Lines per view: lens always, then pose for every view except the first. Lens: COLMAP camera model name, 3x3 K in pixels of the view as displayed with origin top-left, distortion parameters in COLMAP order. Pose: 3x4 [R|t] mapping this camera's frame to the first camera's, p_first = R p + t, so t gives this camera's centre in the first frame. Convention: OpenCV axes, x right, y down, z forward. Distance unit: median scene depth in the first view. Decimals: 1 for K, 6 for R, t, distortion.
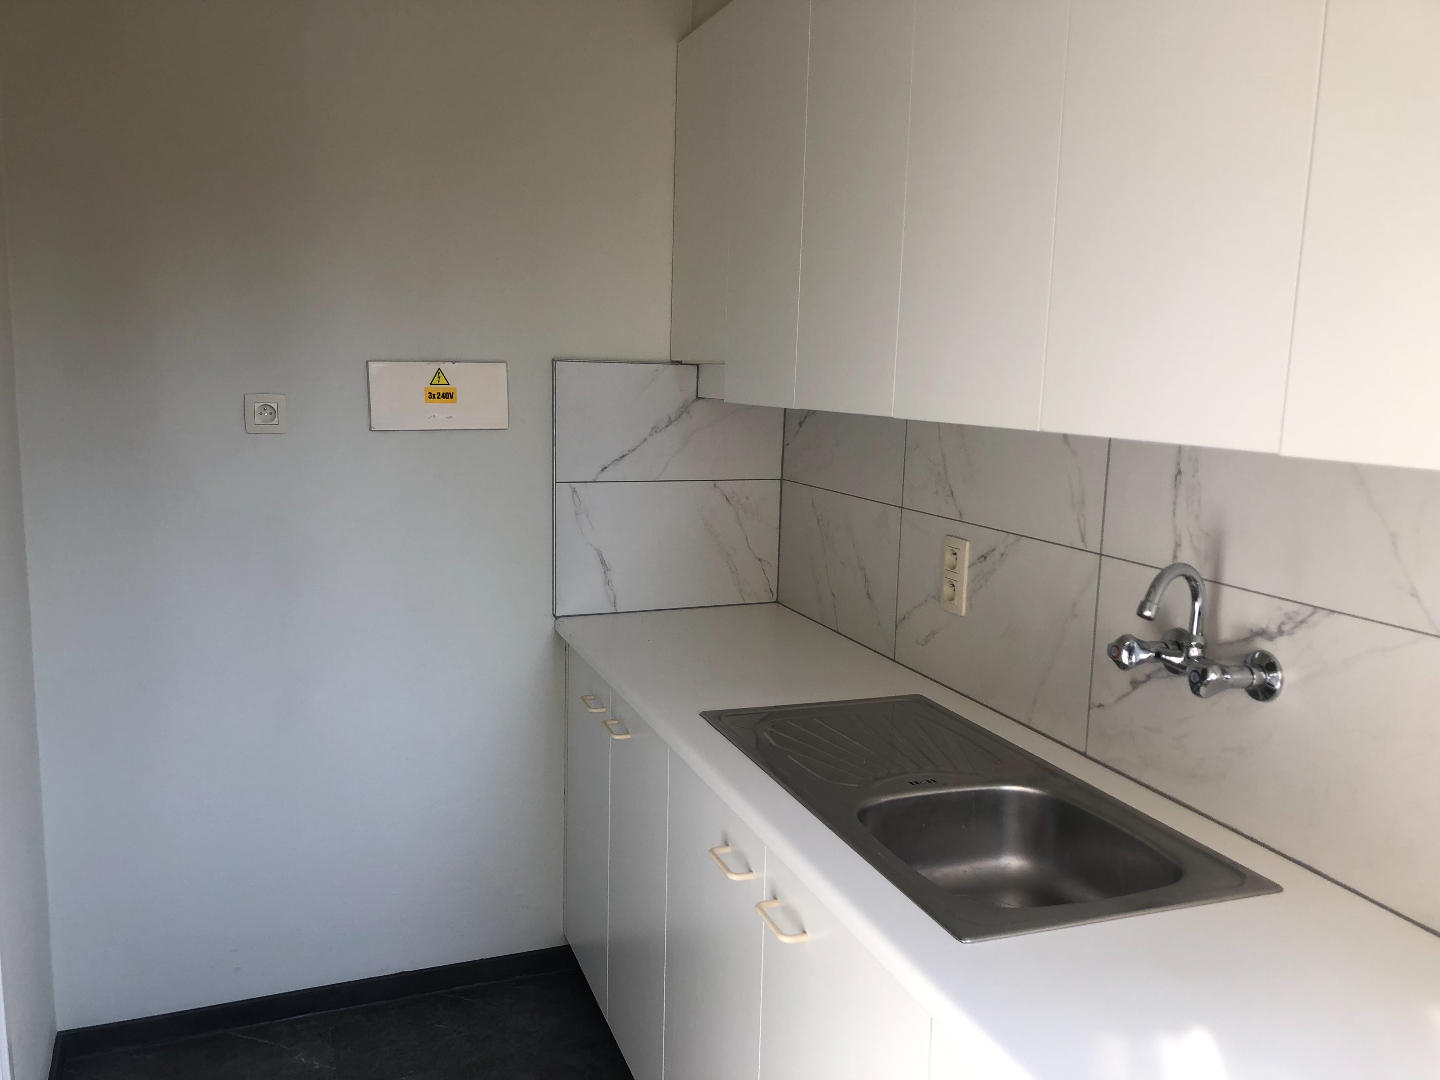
lens RADIAL K [[1160.9, 0, 719.7], [0, 1160.9, 542.6], [0, 0, 1]] dist [0.004111, -0.002705]
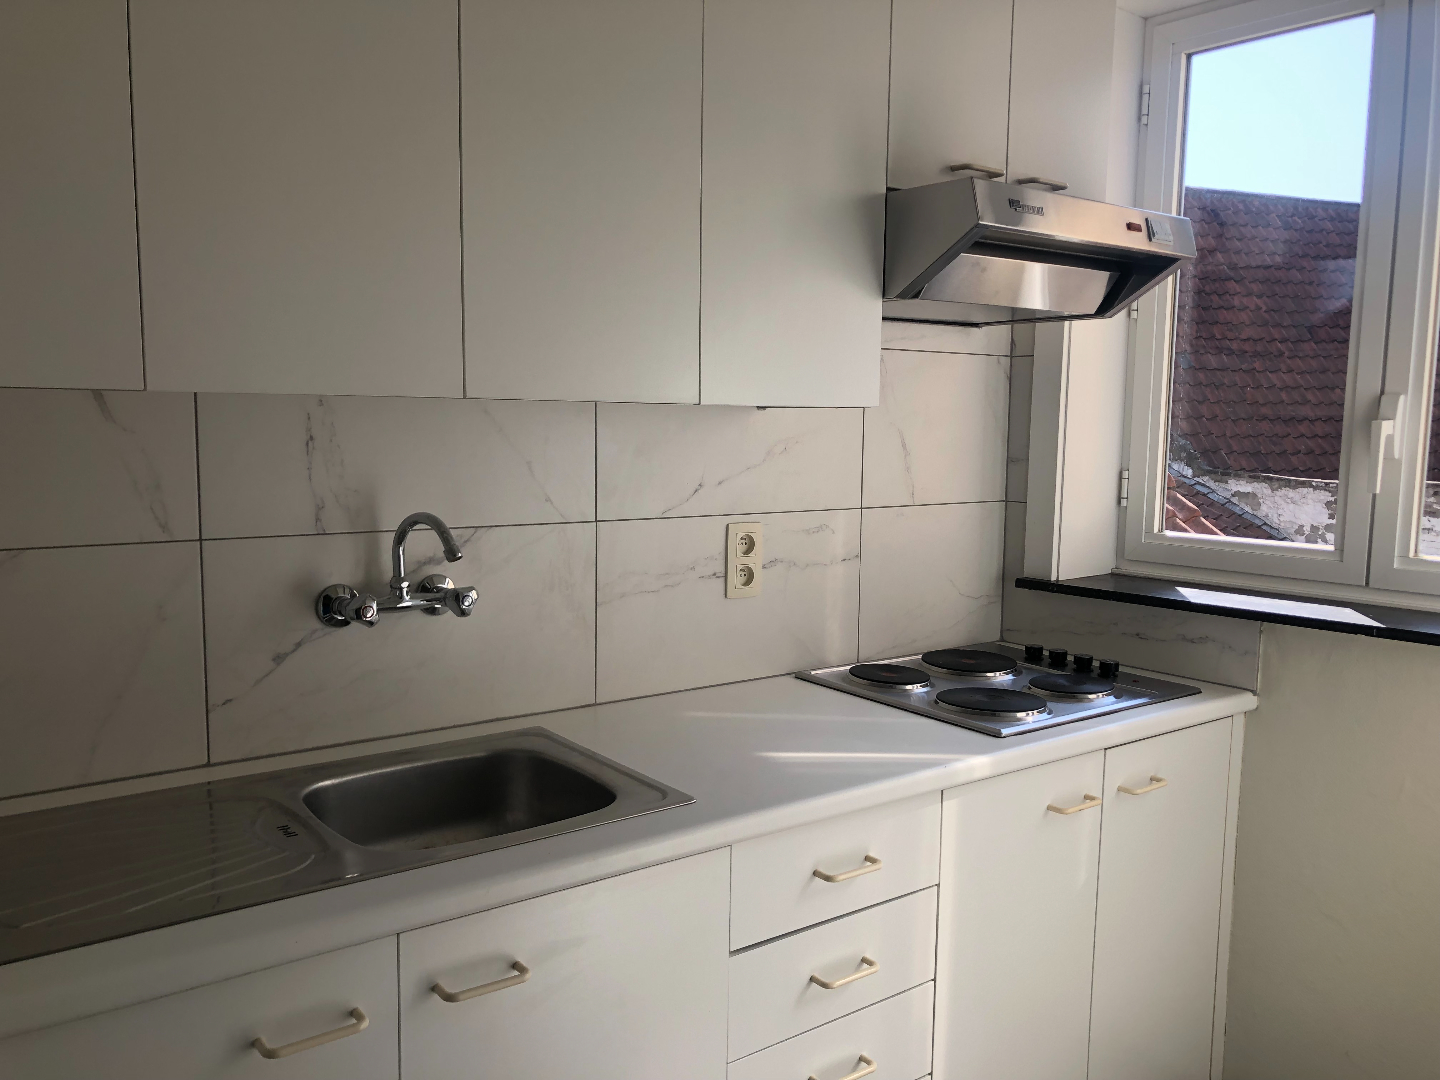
lens RADIAL K [[1160.9, 0, 719.7], [0, 1160.9, 540.1], [0, 0, 1]] dist [0.004111, -0.002705]
pose [[-0.286410, -0.129264, 0.949347, -0.709950], [0.119080, 0.978372, 0.169142, -0.103960], [-0.950678, 0.161492, -0.264823, 0.945442]]
